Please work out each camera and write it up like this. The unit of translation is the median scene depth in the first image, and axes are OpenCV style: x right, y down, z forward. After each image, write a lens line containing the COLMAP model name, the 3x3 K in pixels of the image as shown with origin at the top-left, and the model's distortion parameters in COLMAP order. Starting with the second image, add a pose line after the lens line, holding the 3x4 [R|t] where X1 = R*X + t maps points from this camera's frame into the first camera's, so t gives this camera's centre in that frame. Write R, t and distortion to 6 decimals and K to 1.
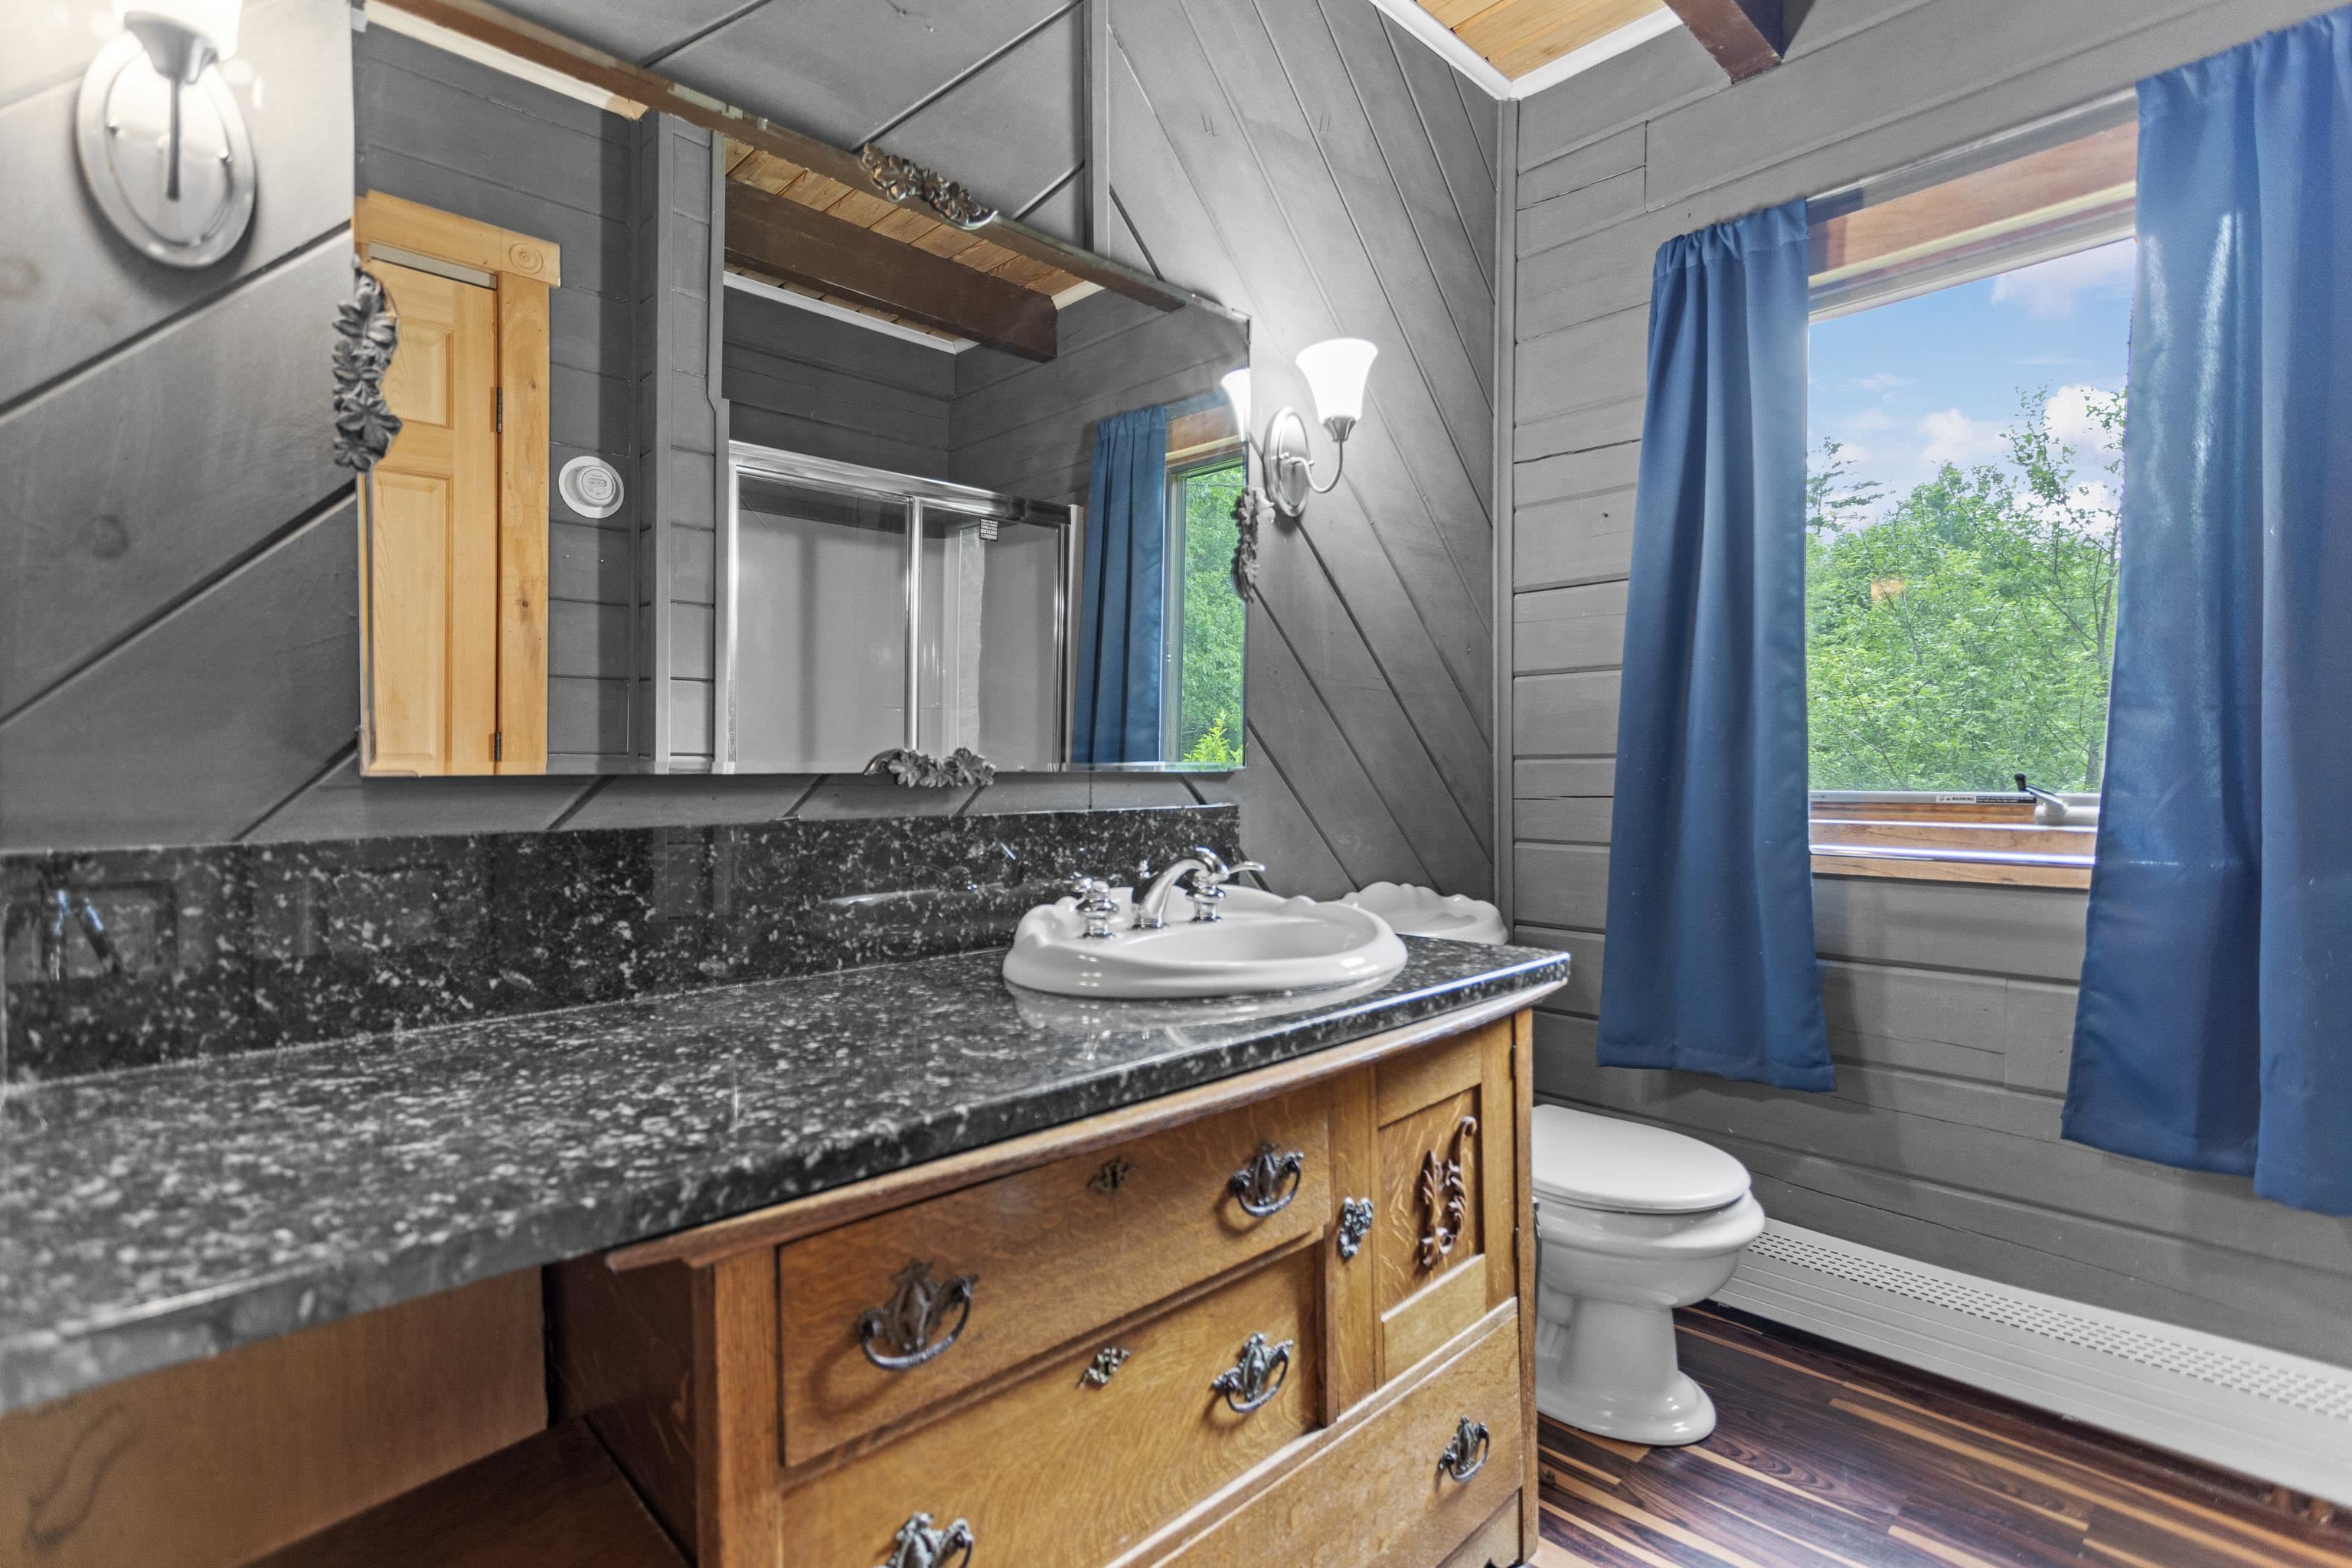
lens RADIAL K [[1122.8, 0, 1170.2], [0, 1122.8, 796.4], [0, 0, 1]] dist [0.003385, 0.000810]
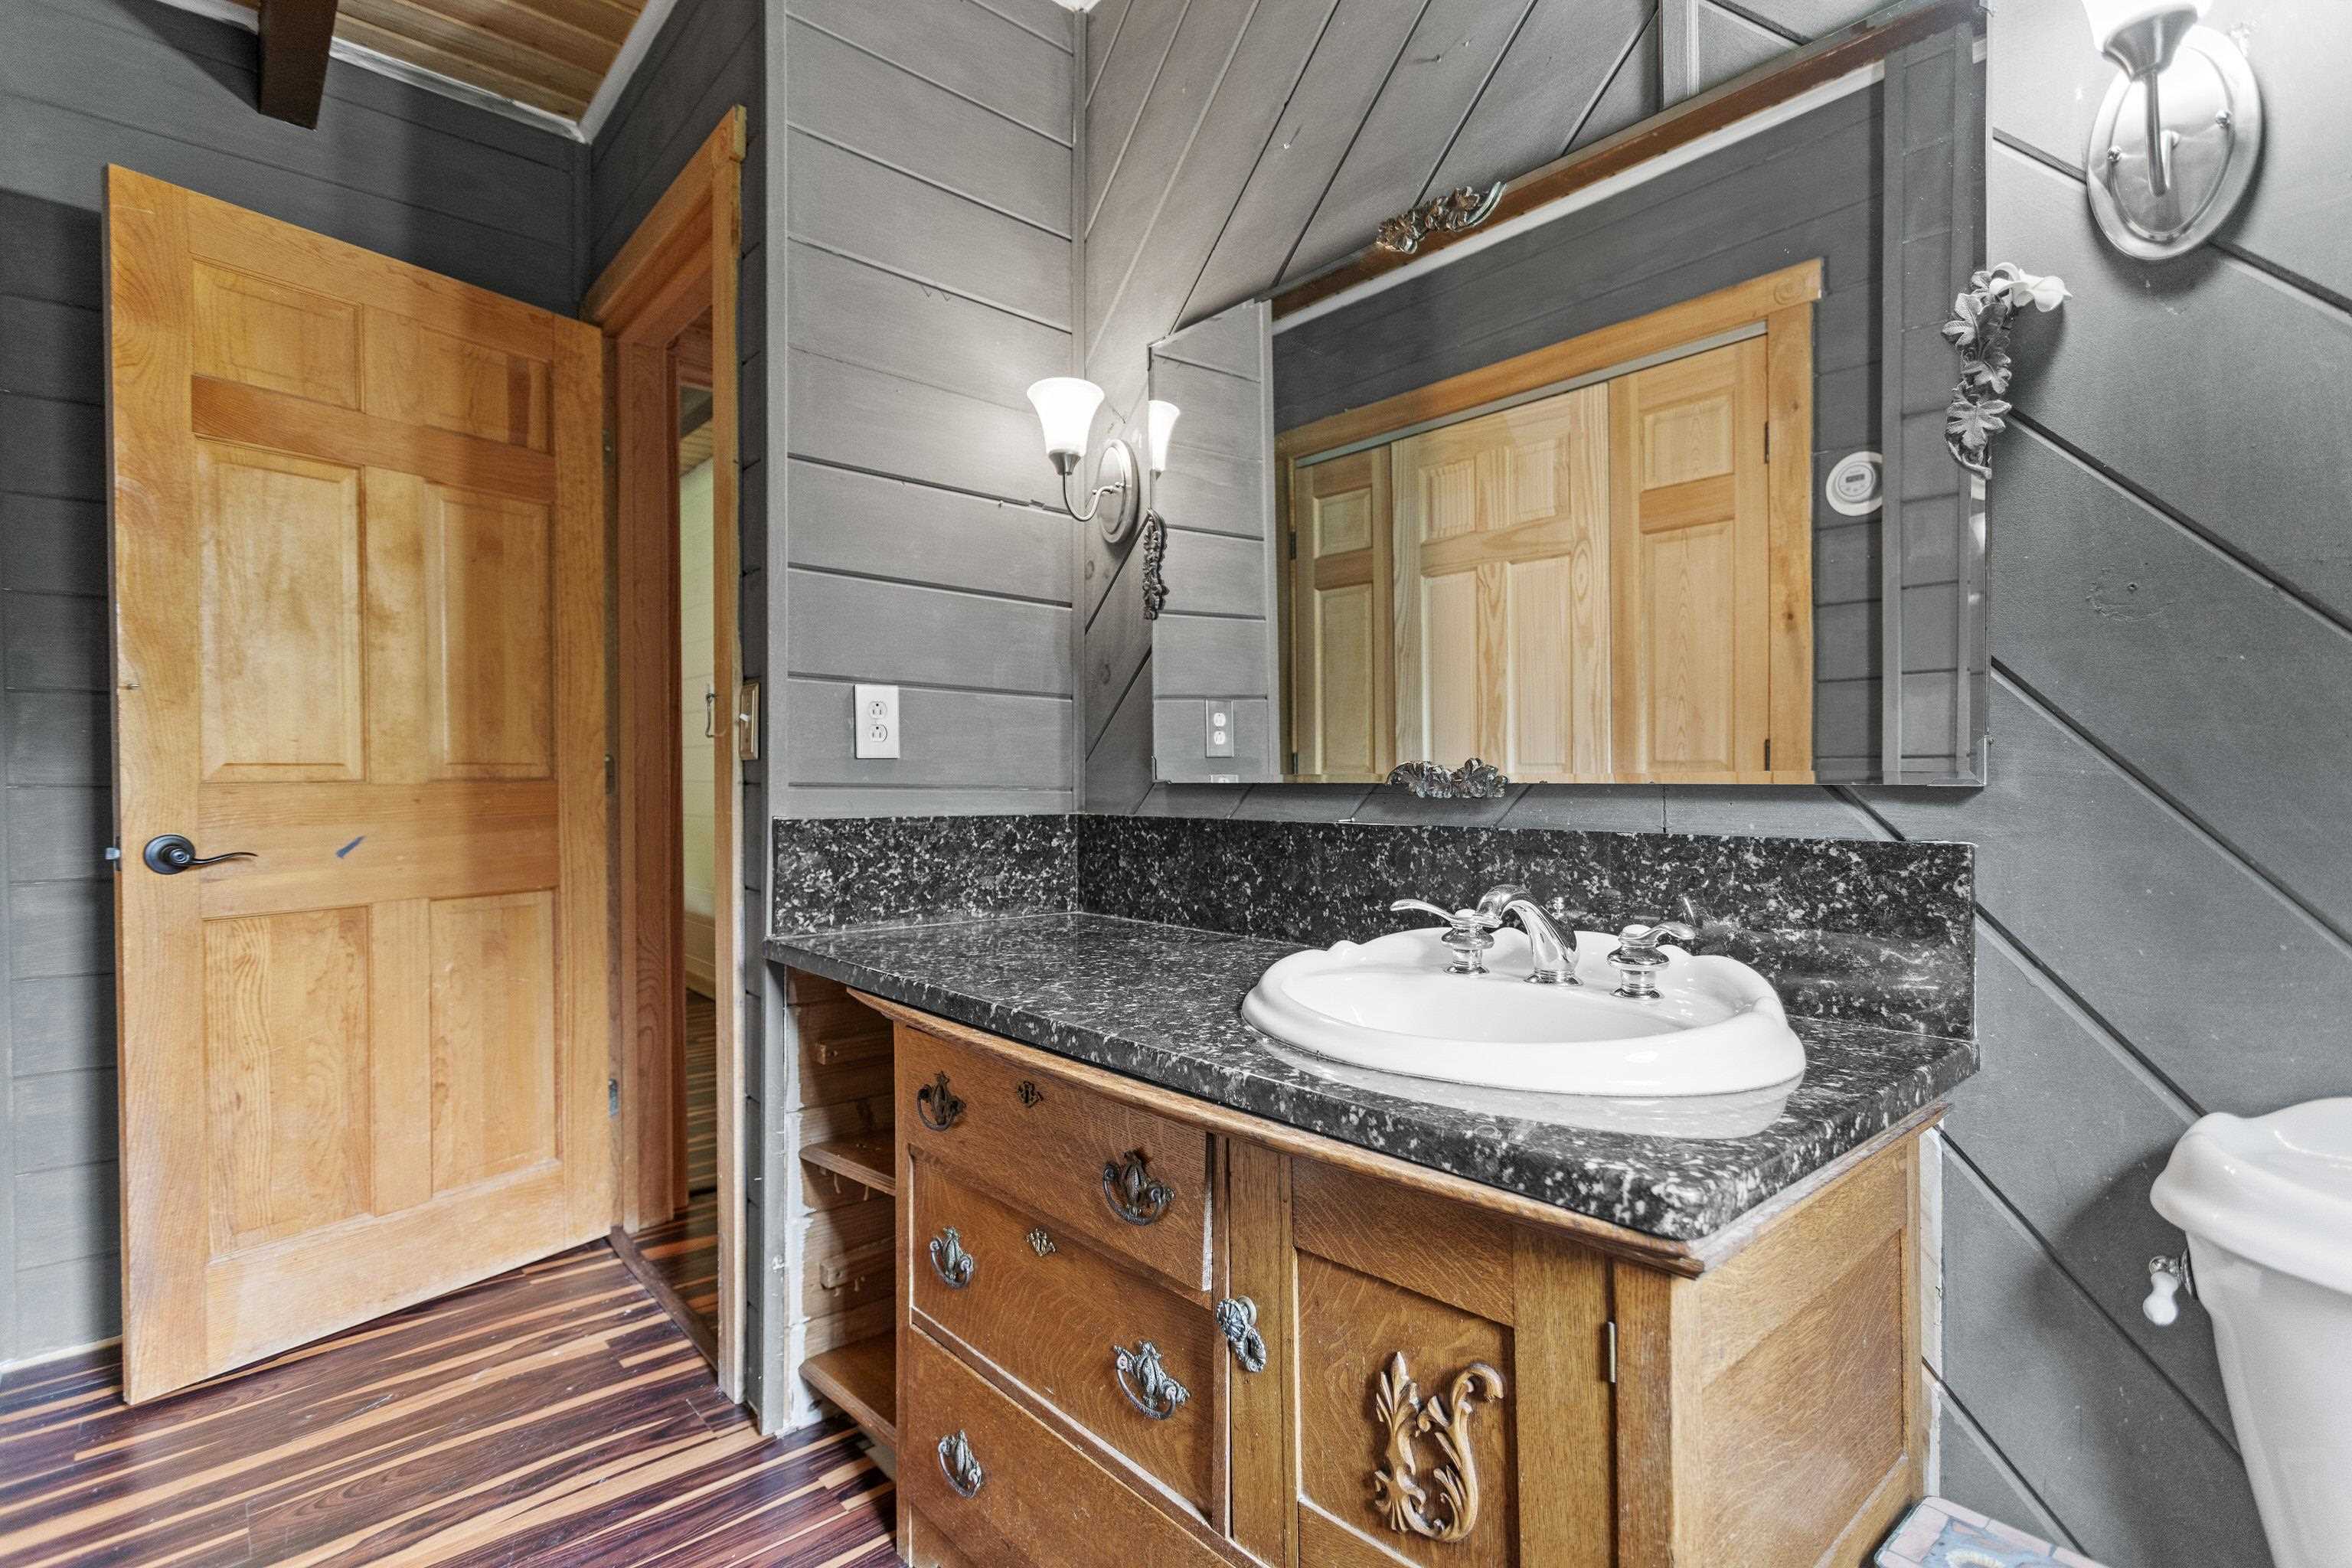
lens RADIAL K [[1122.8, 0, 1172.1], [0, 1122.8, 768.8], [0, 0, 1]] dist [0.003385, 0.000810]
pose [[-0.047385, -0.004113, -0.998868, 0.842831], [-0.020204, 0.999791, -0.003158, -0.027259], [0.998672, 0.020031, -0.047458, 0.823229]]
